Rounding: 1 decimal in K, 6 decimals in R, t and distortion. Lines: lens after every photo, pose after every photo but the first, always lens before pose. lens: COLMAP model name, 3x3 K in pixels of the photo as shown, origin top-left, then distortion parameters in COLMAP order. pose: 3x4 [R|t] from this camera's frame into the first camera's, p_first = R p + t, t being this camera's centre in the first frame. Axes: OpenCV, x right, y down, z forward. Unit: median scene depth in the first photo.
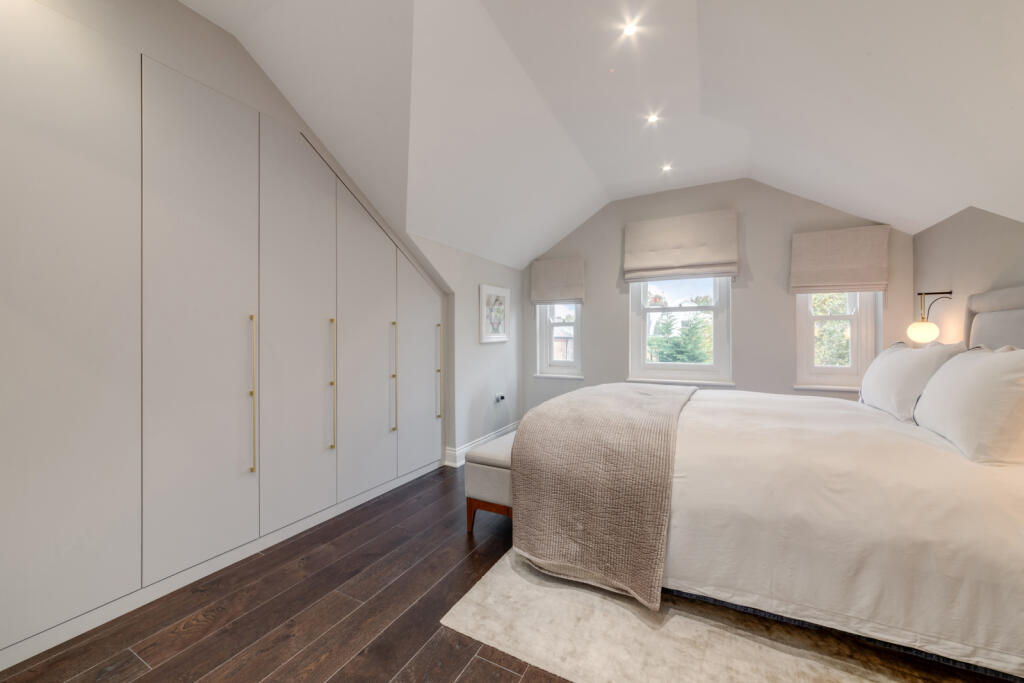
lens RADIAL K [[383.5, 0, 513.7], [0, 383.5, 330.0], [0, 0, 1]] dist [-0.001050, -0.000102]
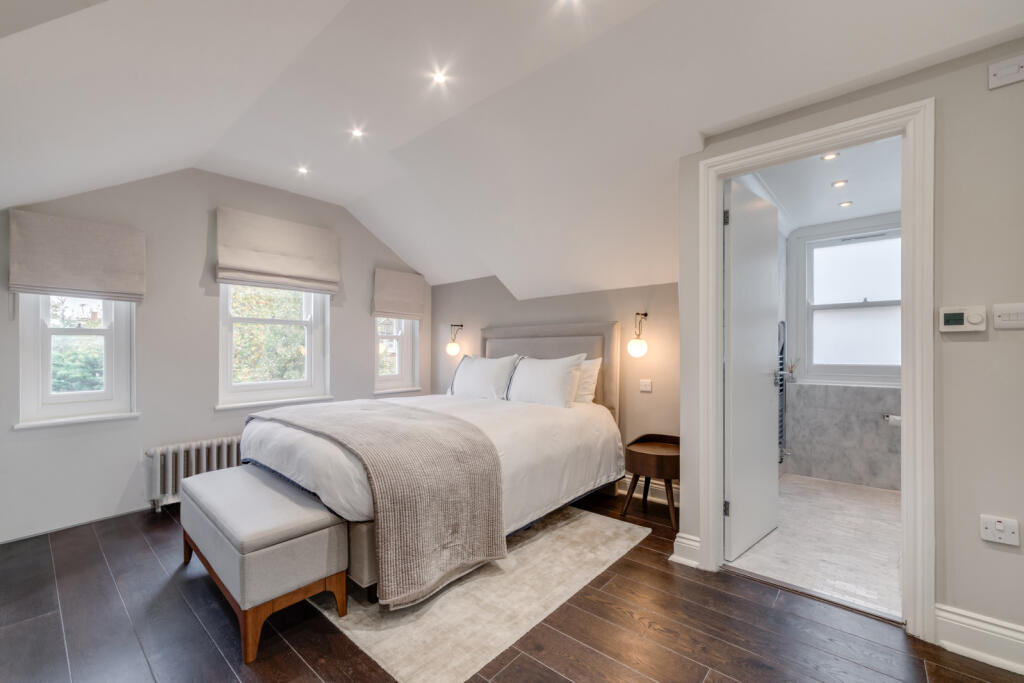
lens RADIAL K [[411.6, 0, 506.4], [0, 411.6, 341.6], [0, 0, 1]] dist [-0.000846, -0.000097]
pose [[0.247208, 0.022465, 0.968702, -0.426434], [-0.015463, 0.999695, -0.019238, 0.002911], [-0.968839, -0.010224, 0.247480, 0.269494]]
